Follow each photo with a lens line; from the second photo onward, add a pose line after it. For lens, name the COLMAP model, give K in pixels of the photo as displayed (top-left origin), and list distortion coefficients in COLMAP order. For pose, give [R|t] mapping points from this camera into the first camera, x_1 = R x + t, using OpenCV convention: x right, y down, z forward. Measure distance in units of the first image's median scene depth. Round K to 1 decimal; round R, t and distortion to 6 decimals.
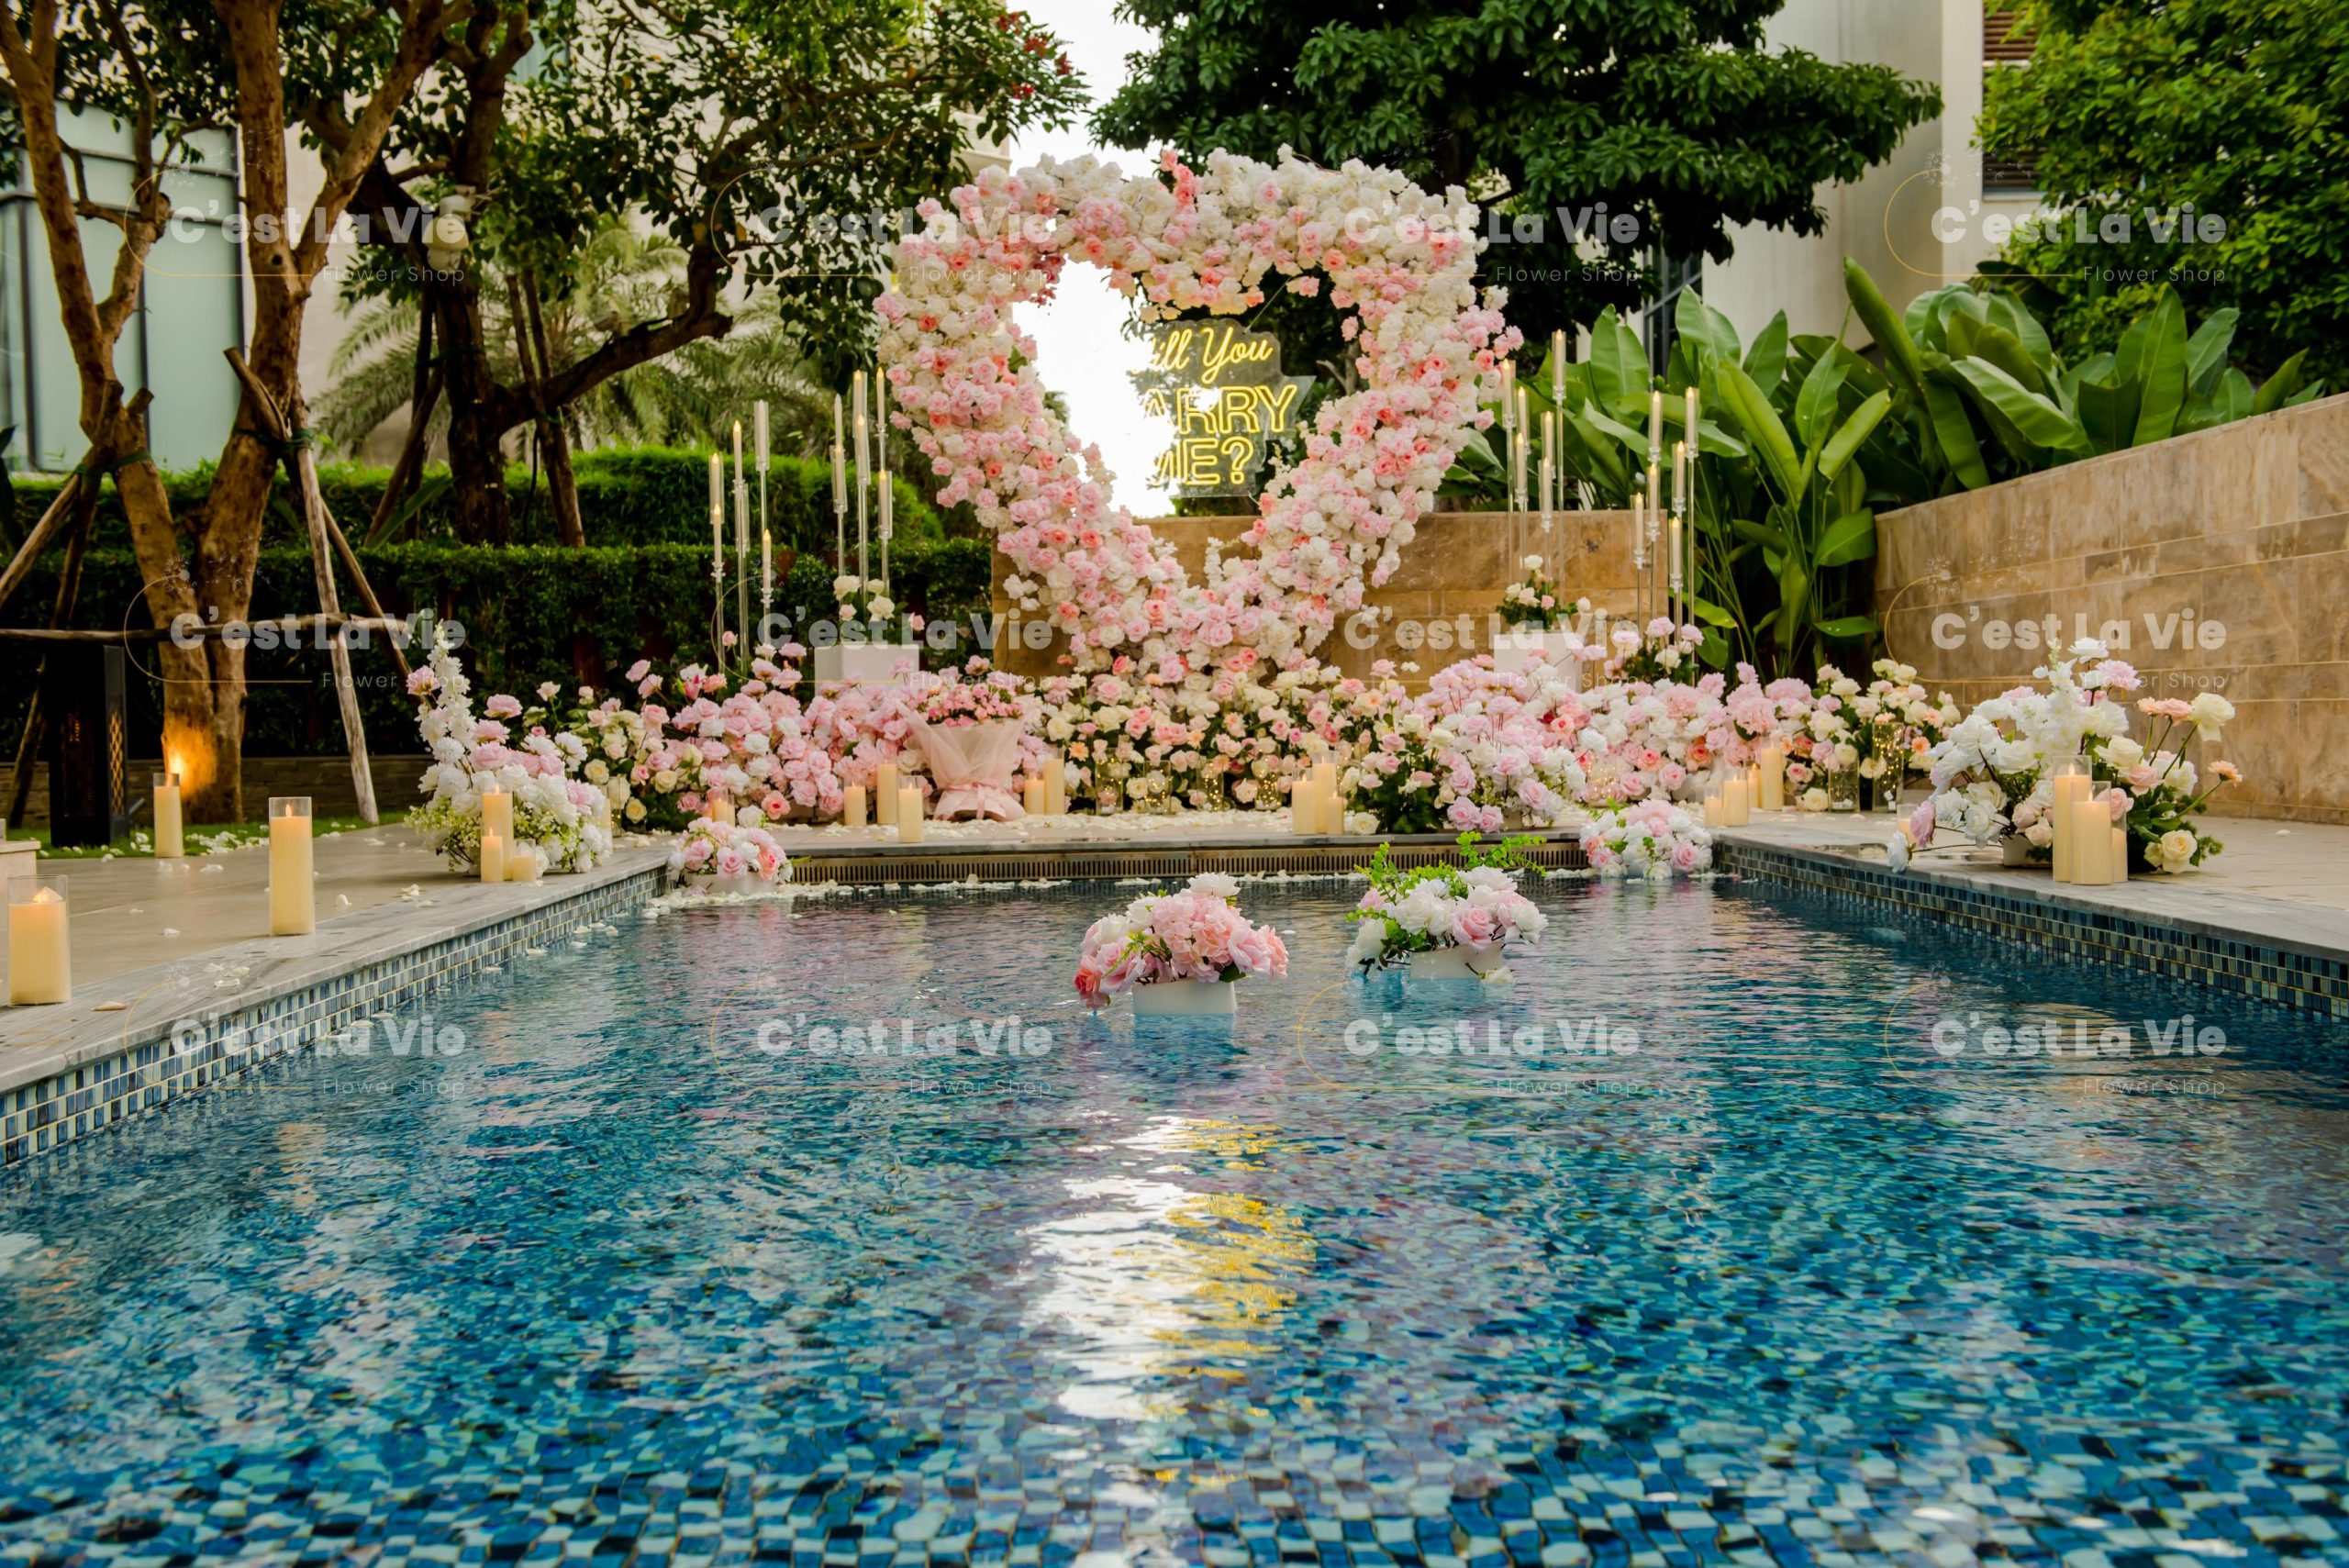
lens RADIAL K [[2537.5, 0, 1181.2], [0, 2537.5, 778.3], [0, 0, 1]] dist [0.054248, 0.016486]
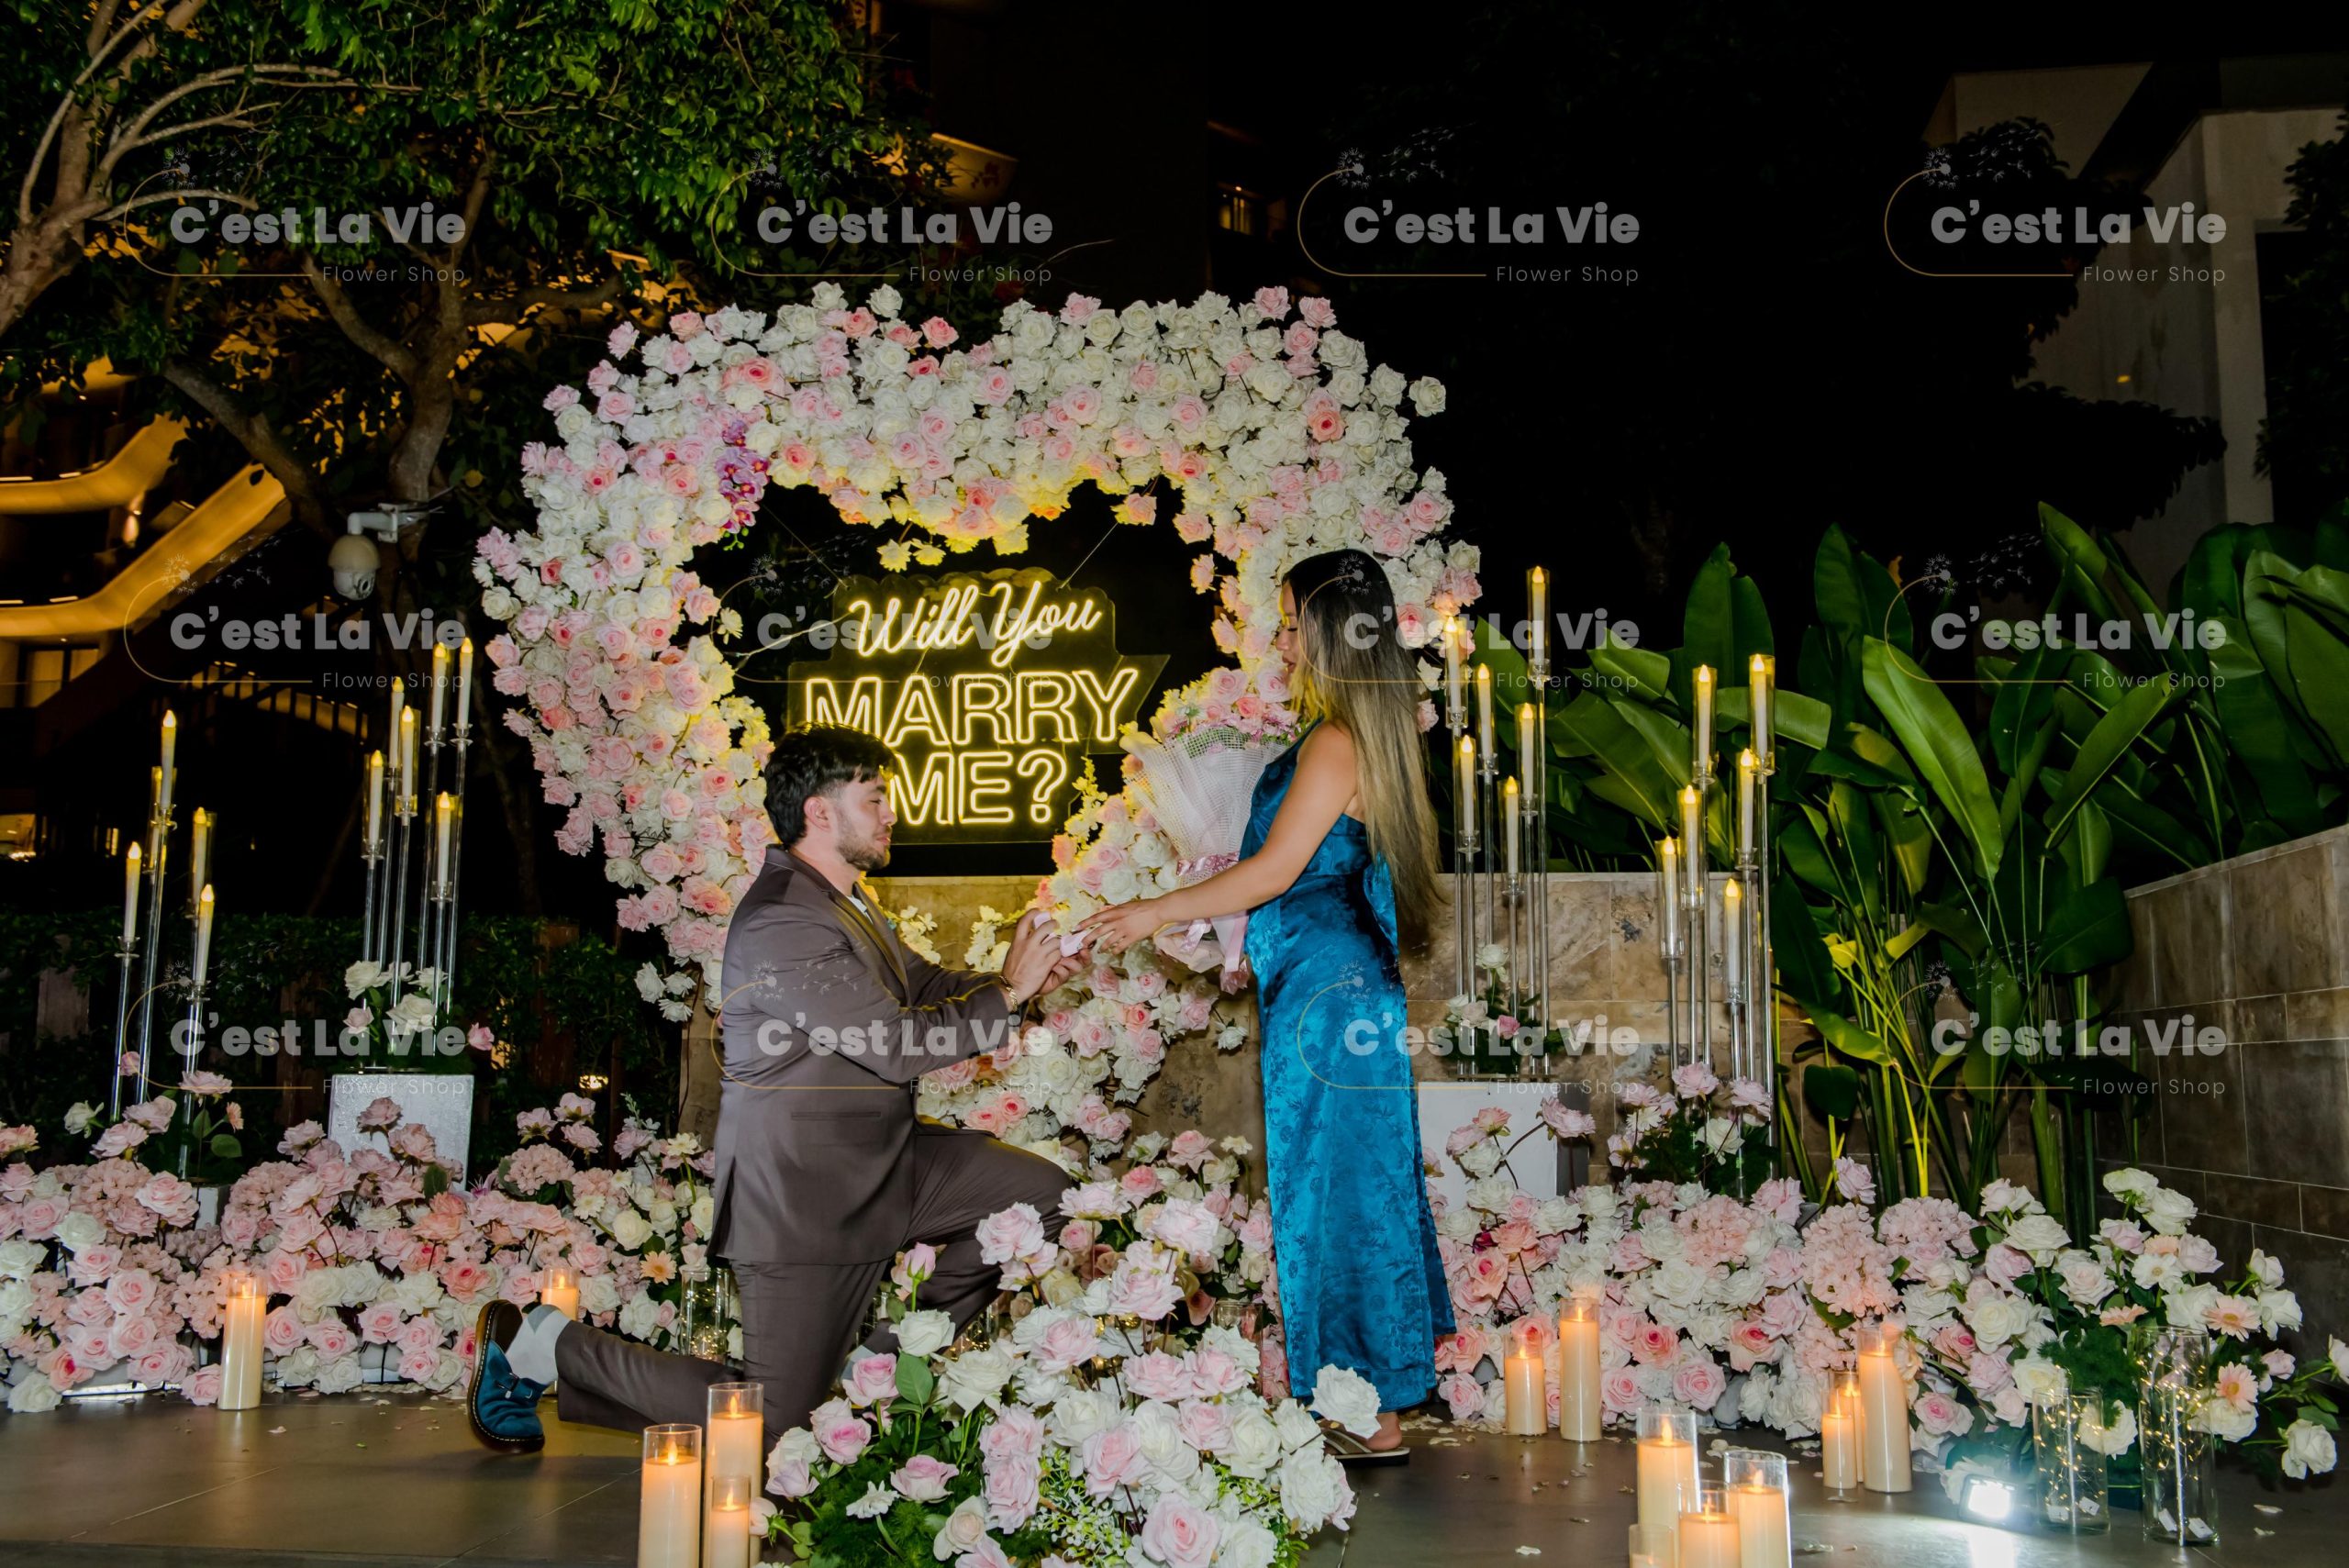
lens RADIAL K [[2158.1, 0, 1172.7], [0, 2158.1, 765.3], [0, 0, 1]] dist [0.007179, 0.006589]
pose [[0.984744, 0.000026, -0.174009, 0.155111], [-0.029181, 0.985863, -0.164995, -0.045298], [0.171545, 0.167556, 0.970823, 0.511958]]
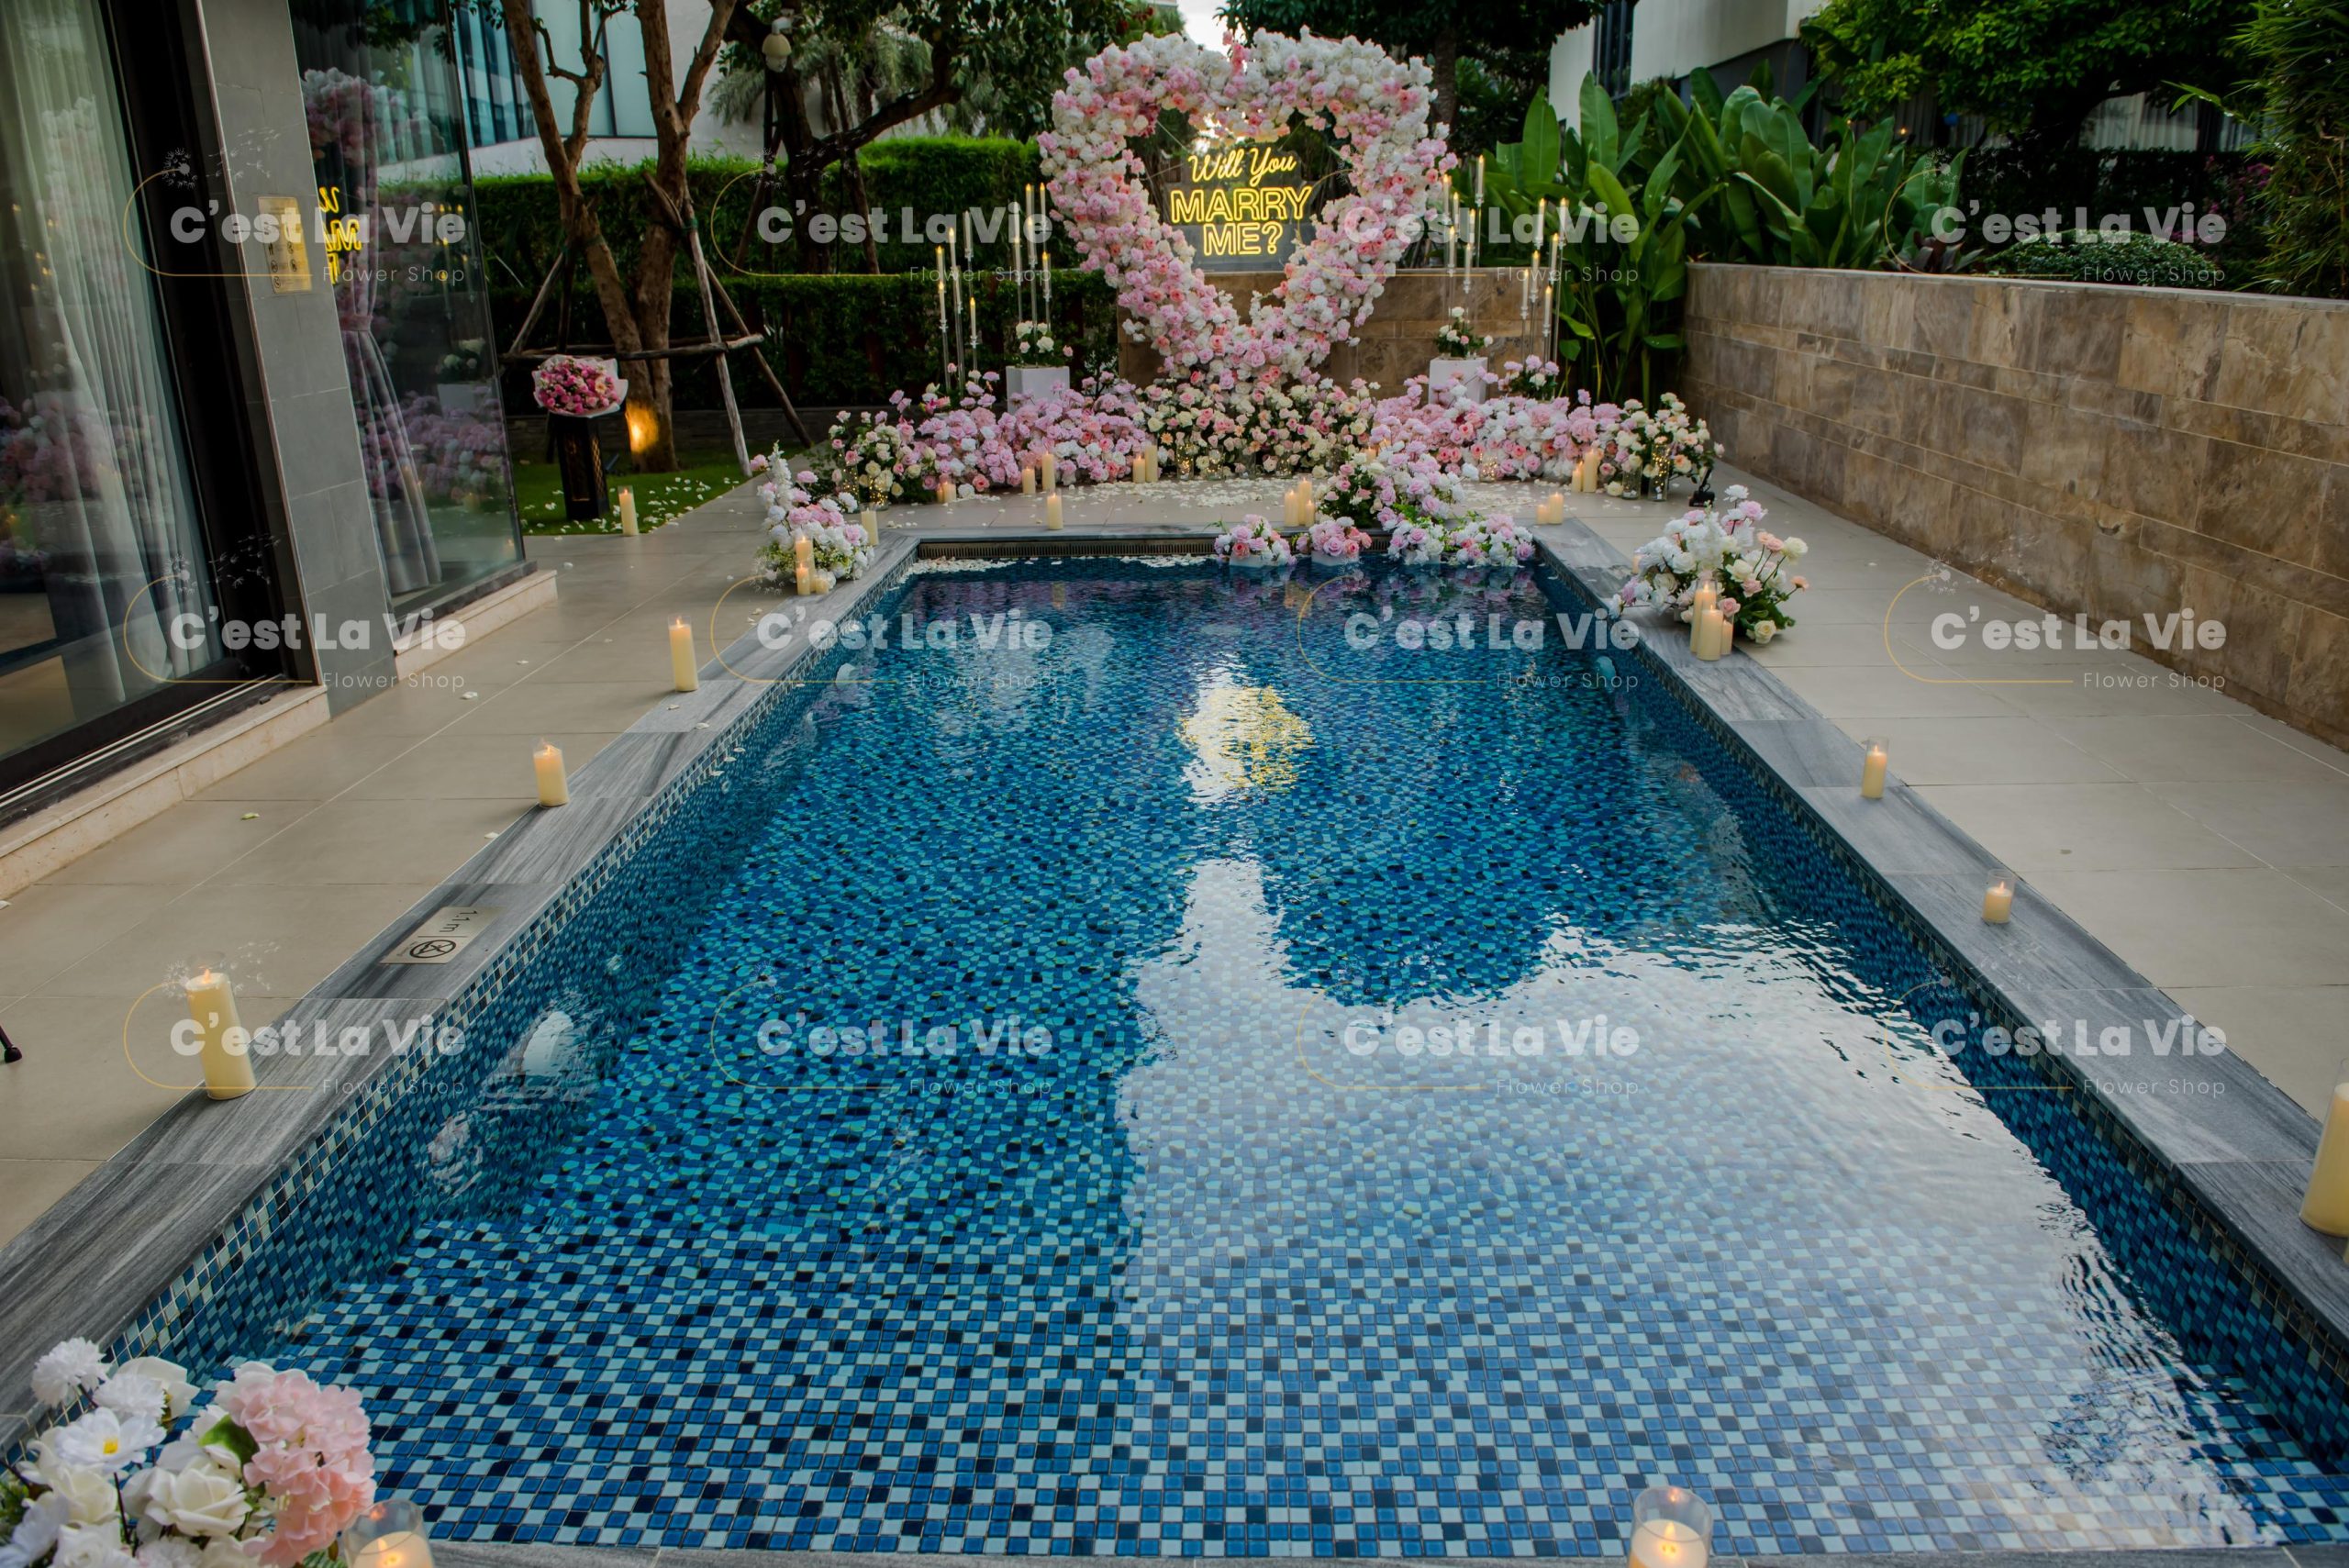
lens RADIAL K [[1602.3, 0, 1176.8], [0, 1602.3, 787.4], [0, 0, 1]] dist [-0.049340, -0.000884]
pose [[0.997587, 0.019877, -0.066526, 0.037385], [0.001148, 0.953292, 0.302047, -0.104185], [0.069422, -0.301394, 0.950969, -0.037831]]
